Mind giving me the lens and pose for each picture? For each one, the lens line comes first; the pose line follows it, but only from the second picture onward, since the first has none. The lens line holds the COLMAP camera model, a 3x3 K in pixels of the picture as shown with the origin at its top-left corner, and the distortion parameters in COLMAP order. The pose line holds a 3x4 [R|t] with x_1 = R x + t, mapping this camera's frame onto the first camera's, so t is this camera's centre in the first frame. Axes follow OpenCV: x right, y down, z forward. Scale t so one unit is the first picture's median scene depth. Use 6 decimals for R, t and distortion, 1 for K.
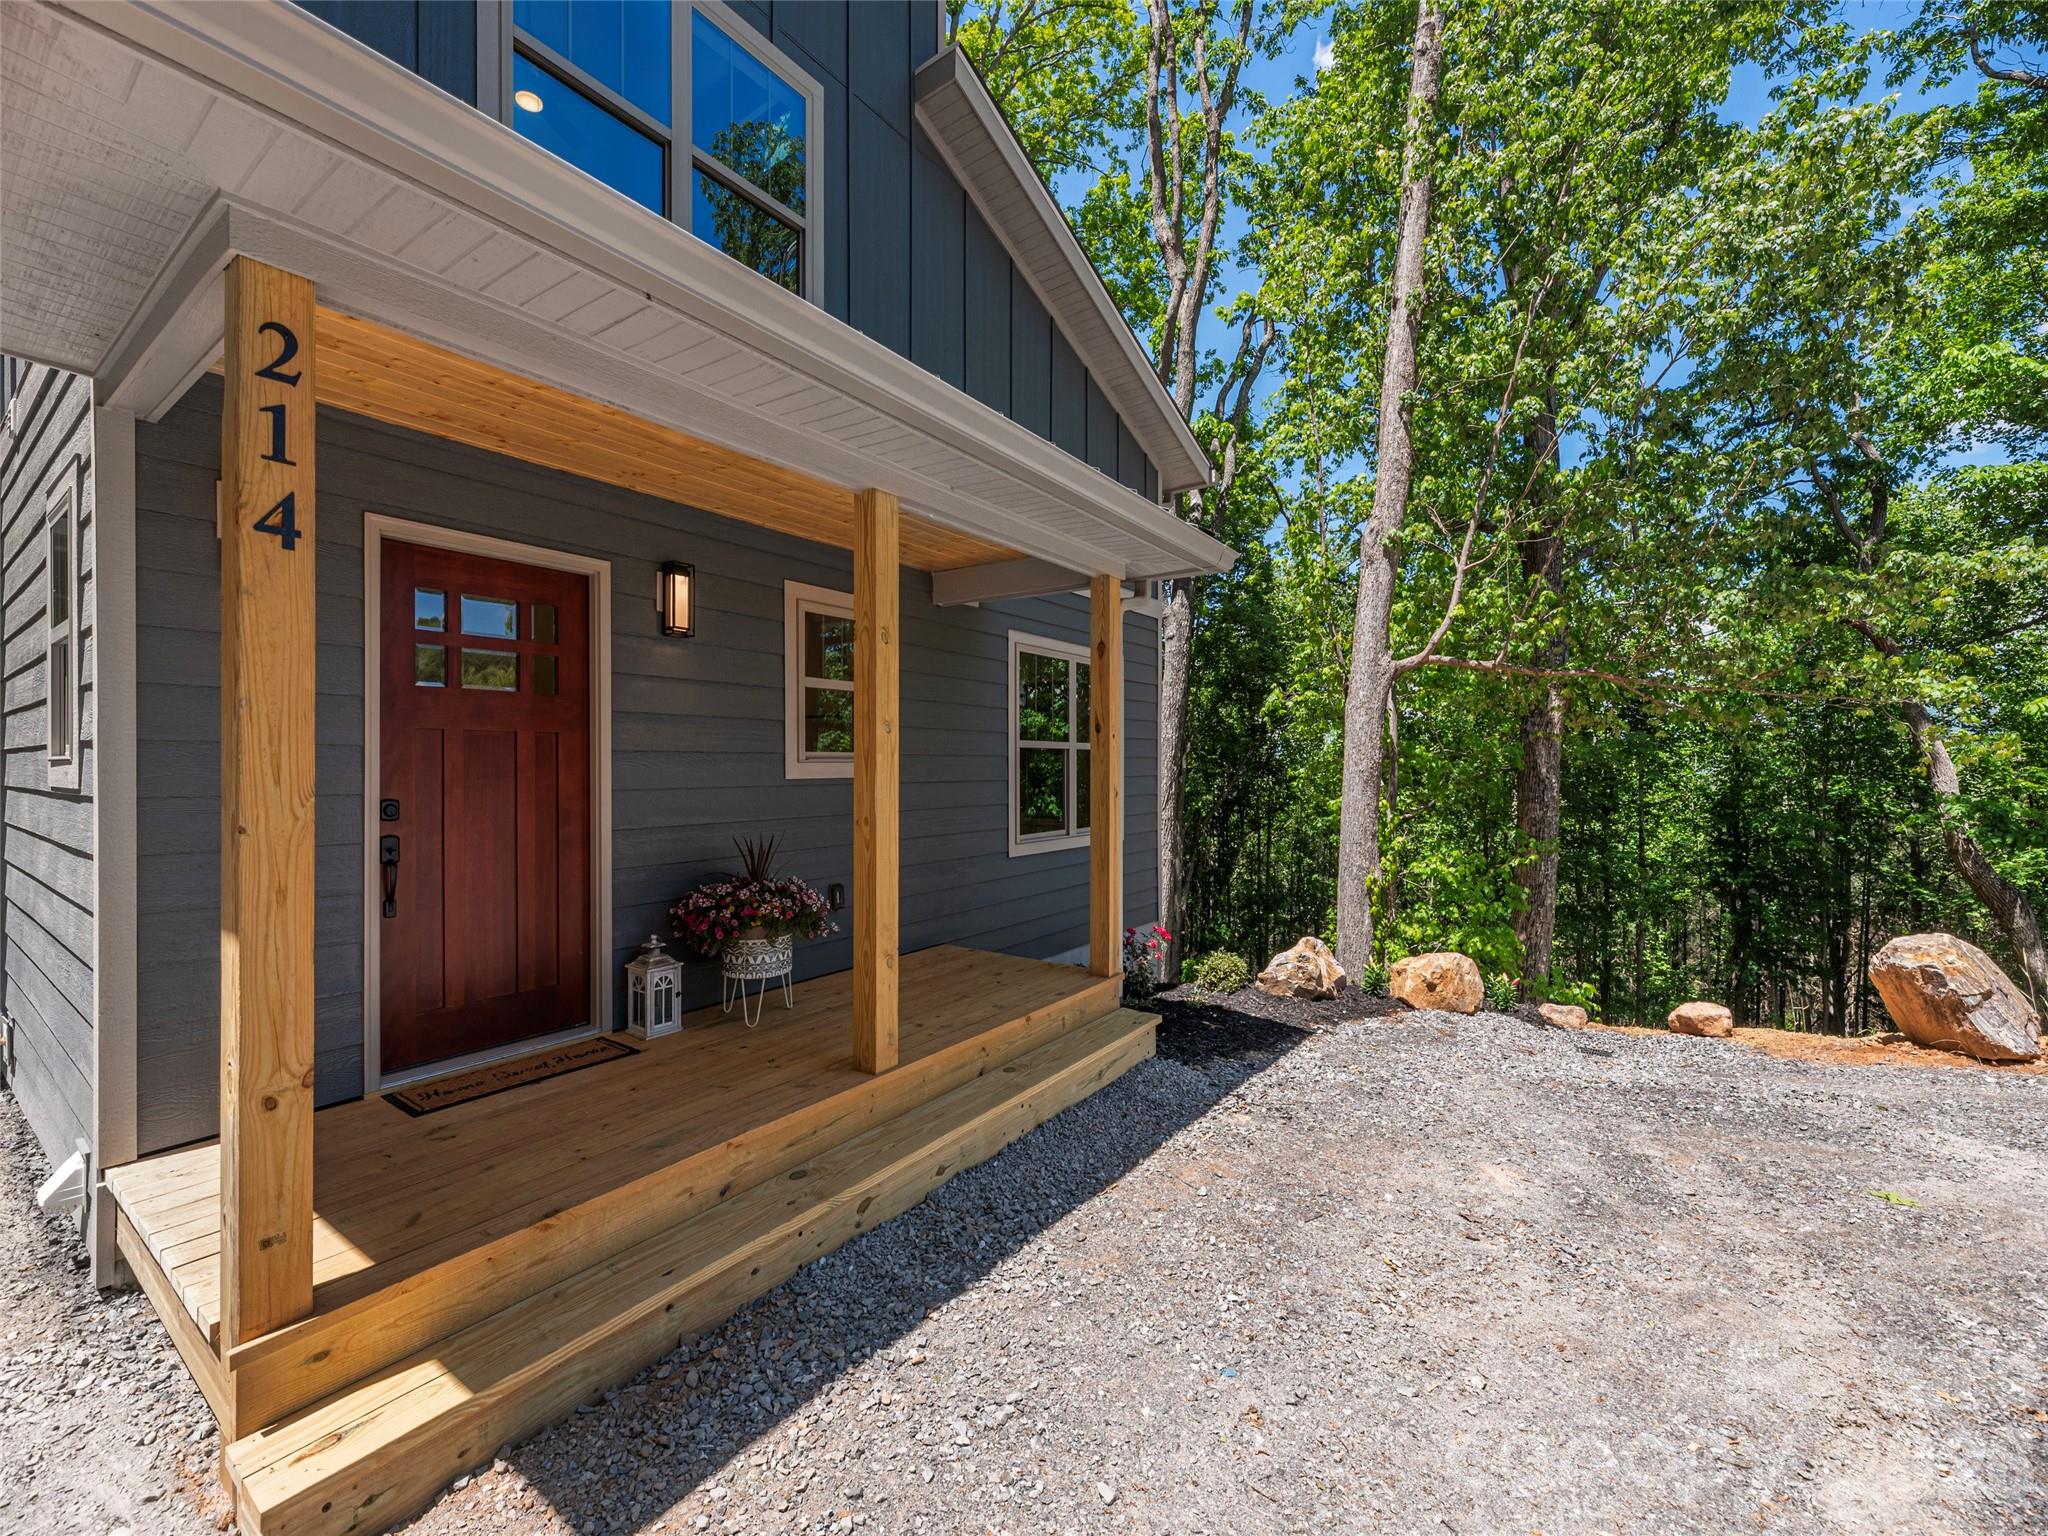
lens RADIAL K [[815.9, 0, 1024.0], [0, 815.9, 768.0], [0, 0, 1]] dist [-0.009392, -0.000045]
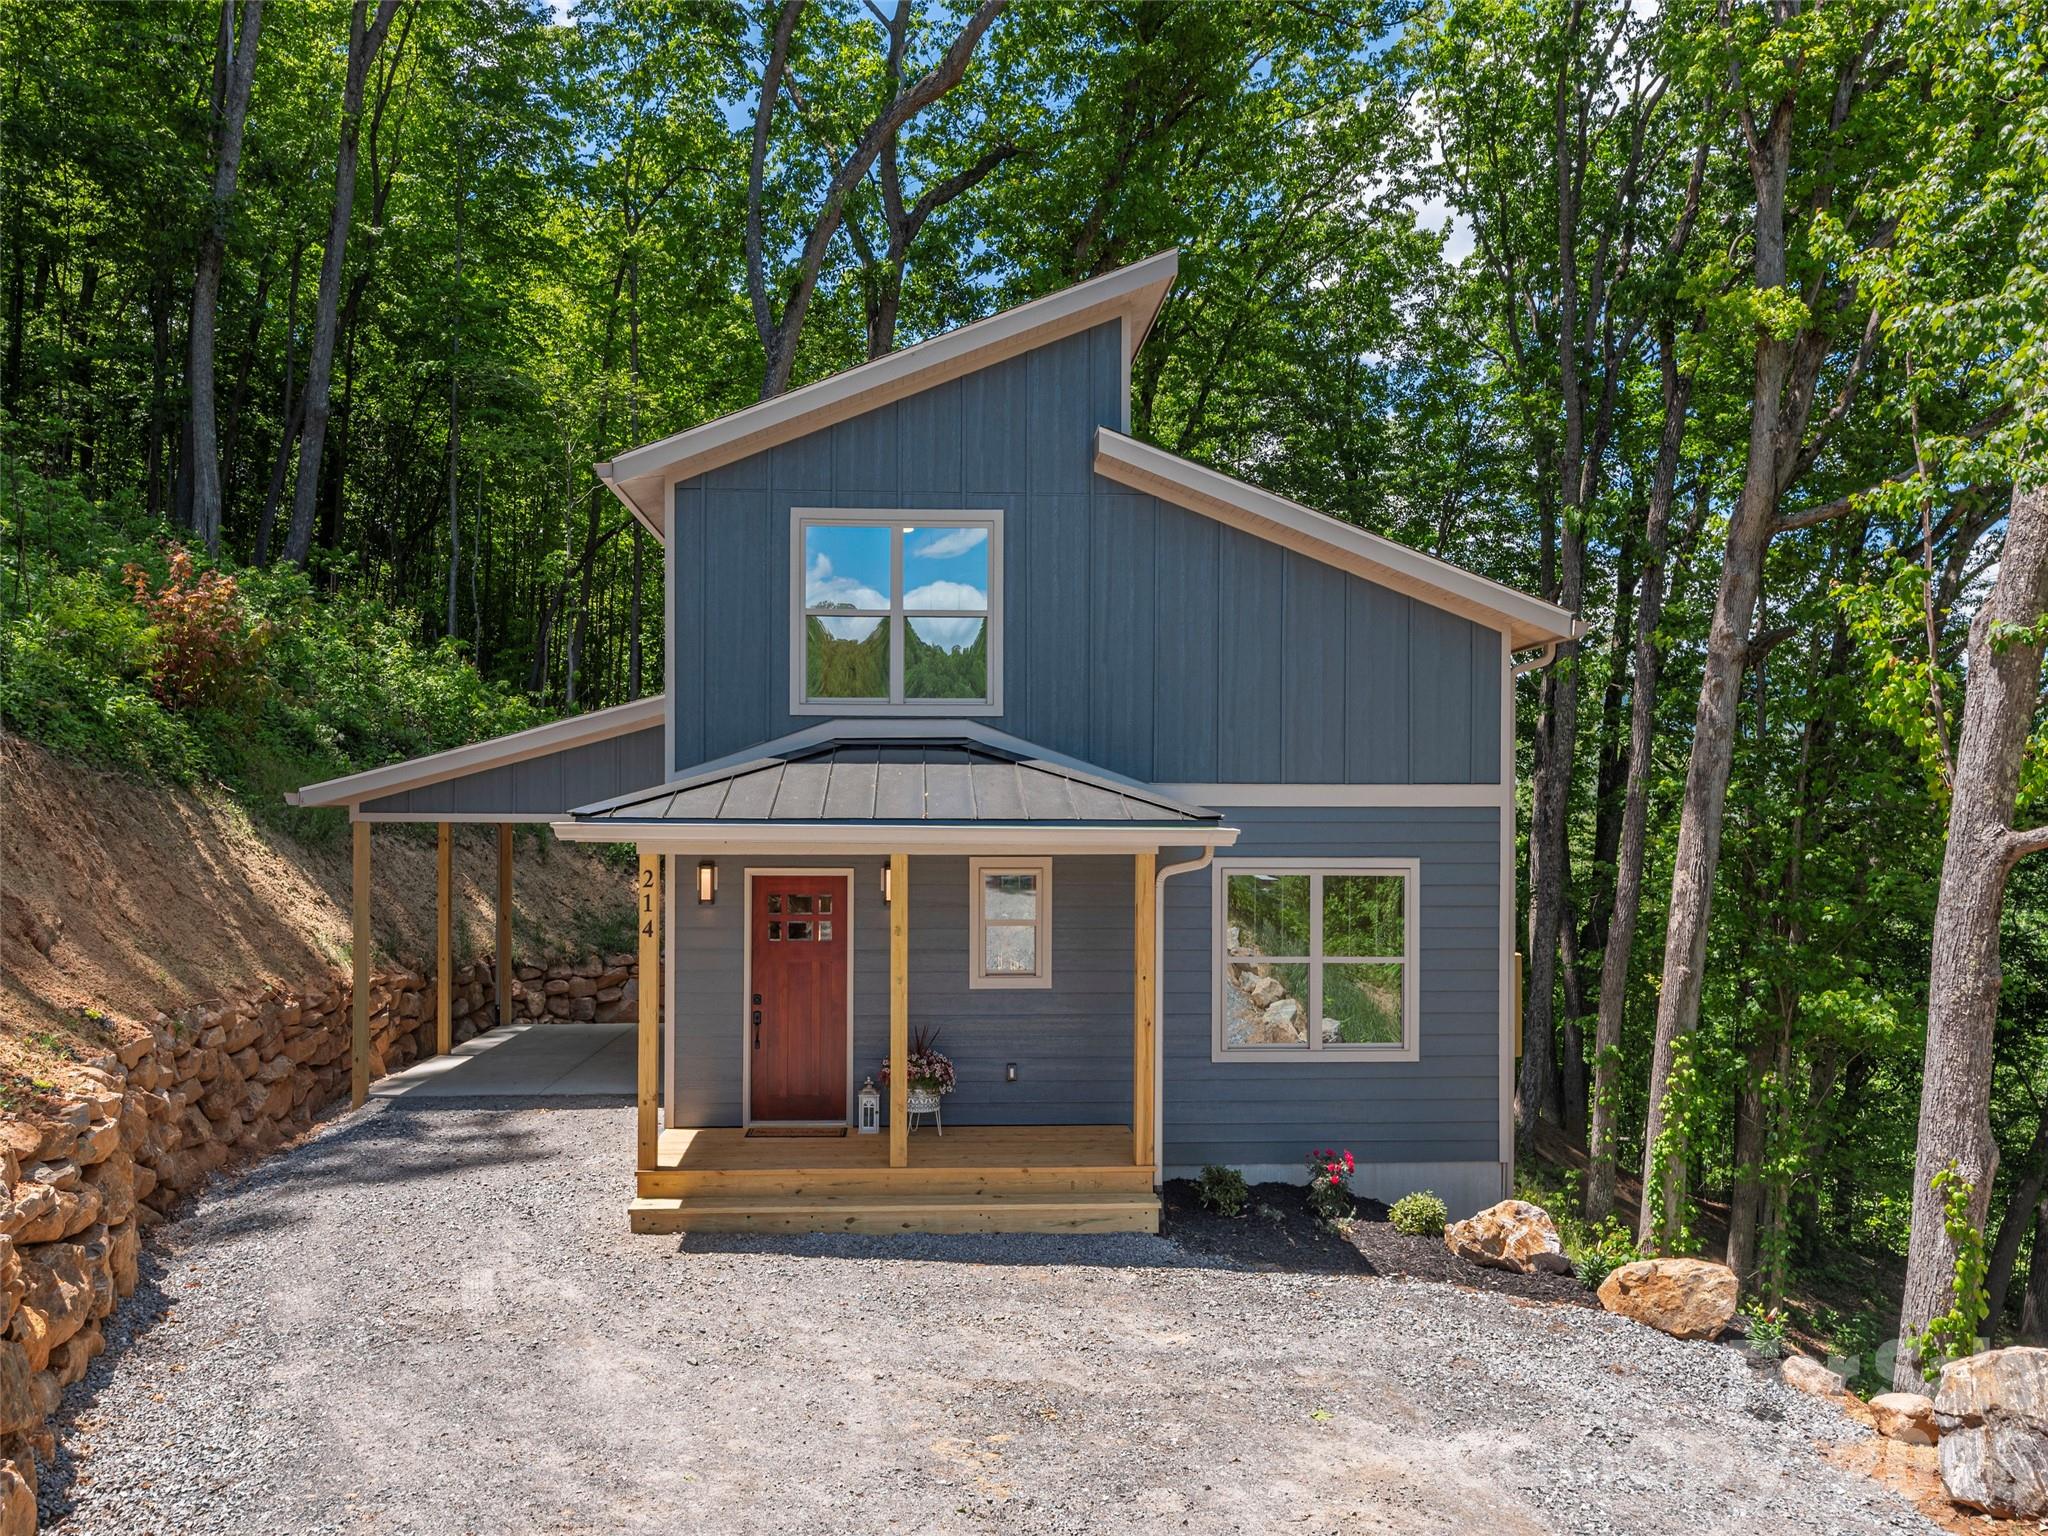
lens RADIAL K [[1555.8, 0, 1024.0], [0, 1555.8, 768.0], [0, 0, 1]] dist [0.001167, -0.002382]
pose [[0.614246, -0.011308, -0.789033, 2.747225], [-0.006195, 0.999797, -0.019151, -0.457991], [0.789090, 0.016652, 0.614052, -0.935937]]
